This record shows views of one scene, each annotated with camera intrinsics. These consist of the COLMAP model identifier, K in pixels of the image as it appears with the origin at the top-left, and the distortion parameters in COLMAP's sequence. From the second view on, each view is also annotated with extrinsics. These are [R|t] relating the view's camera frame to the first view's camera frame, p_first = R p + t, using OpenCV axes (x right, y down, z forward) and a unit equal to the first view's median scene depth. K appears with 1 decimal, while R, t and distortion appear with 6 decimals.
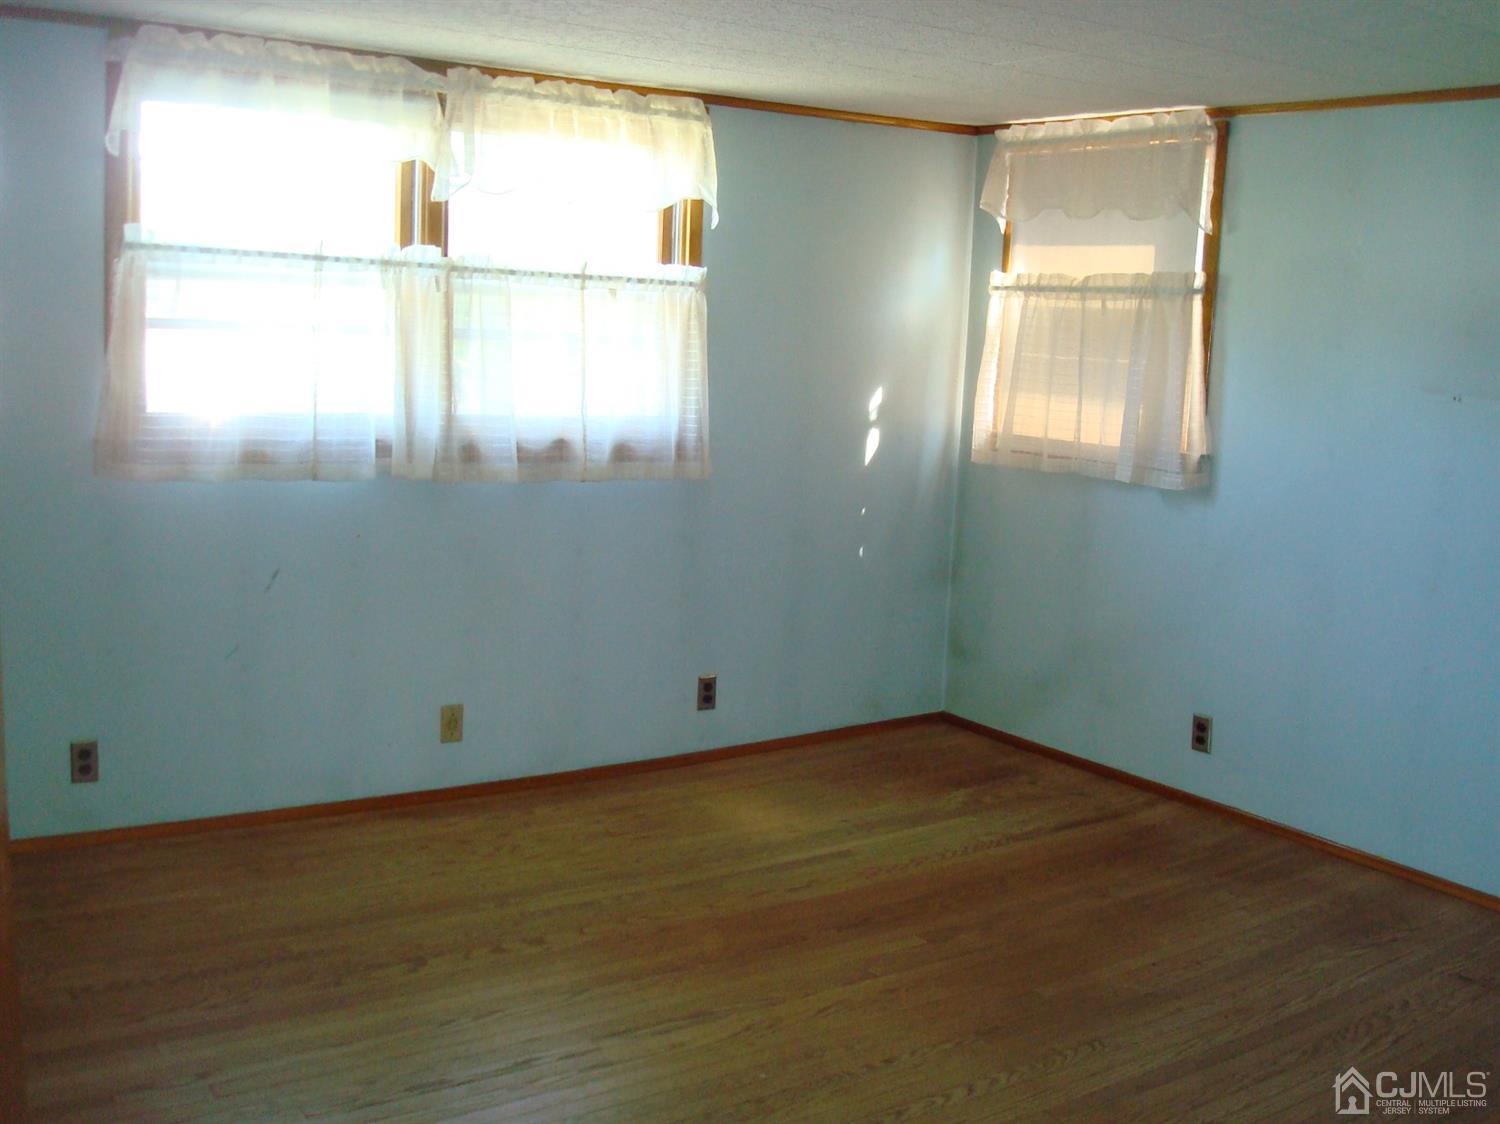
lens RADIAL K [[1587.5, 0, 750.0], [0, 1587.5, 562.0], [0, 0, 1]] dist [-0.054745, -0.125698]
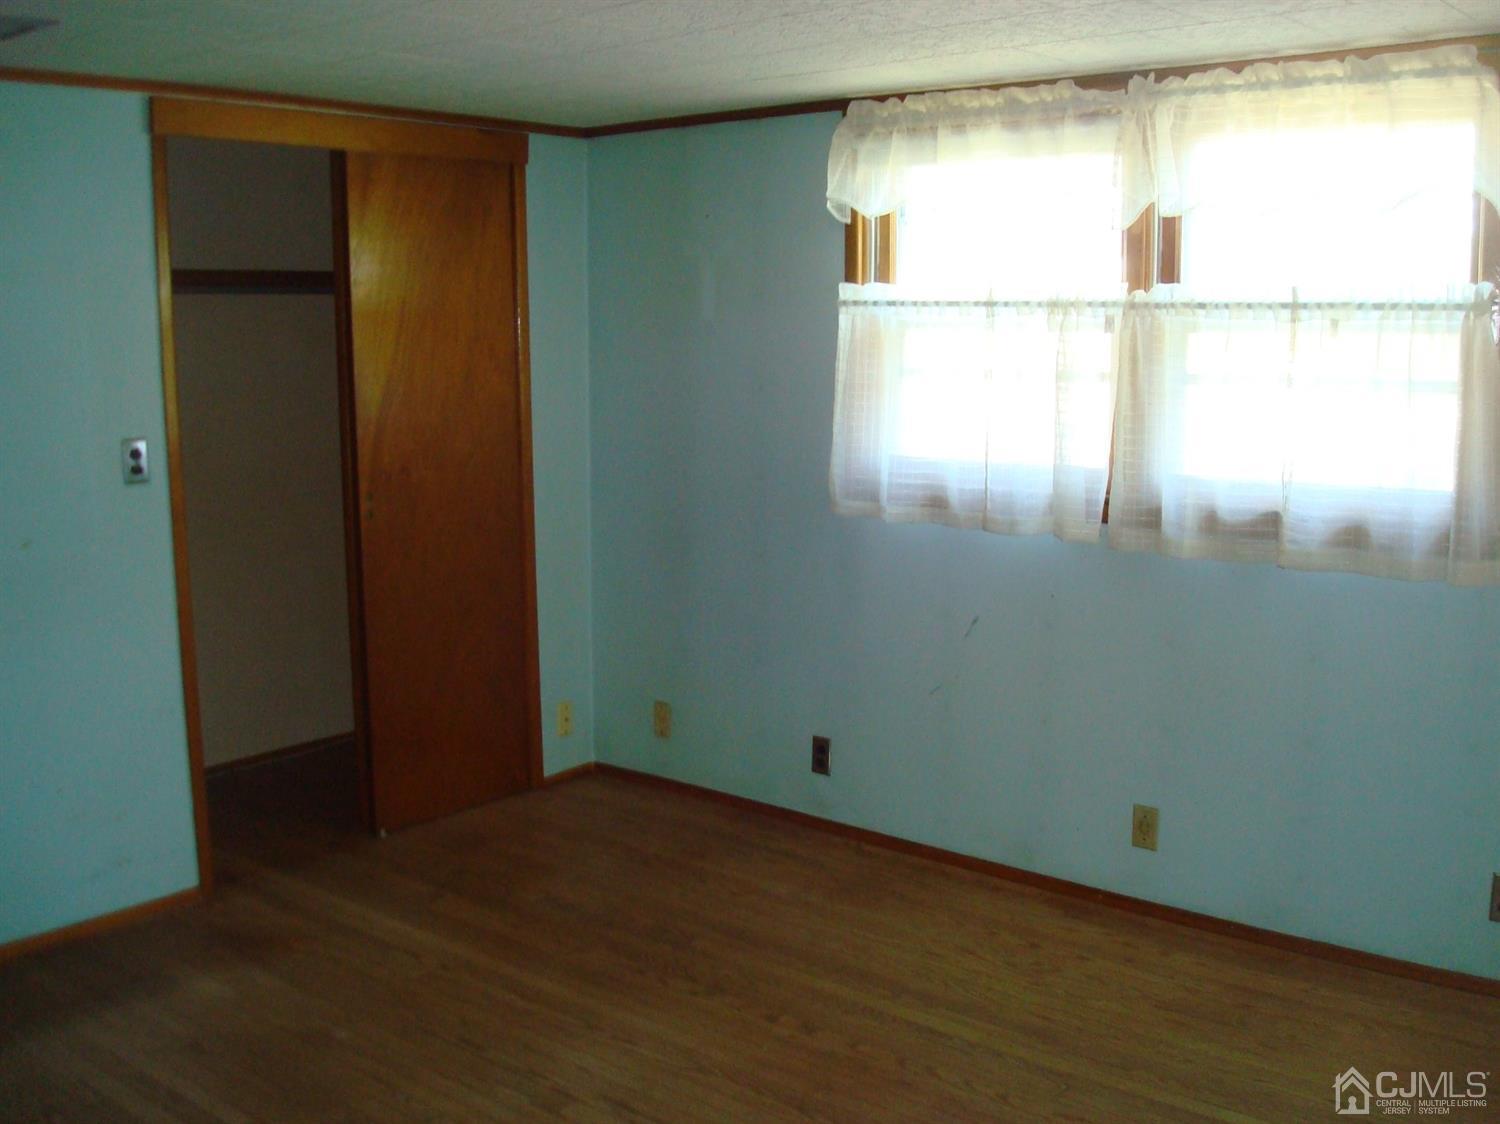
lens RADIAL K [[1587.5, 0, 750.0], [0, 1587.5, 562.0], [0, 0, 1]] dist [-0.054745, -0.125698]
pose [[0.248245, 0.097658, -0.963762, 0.622223], [-0.127604, 0.989532, 0.067401, -0.078240], [0.960256, 0.106248, 0.258108, 0.593693]]
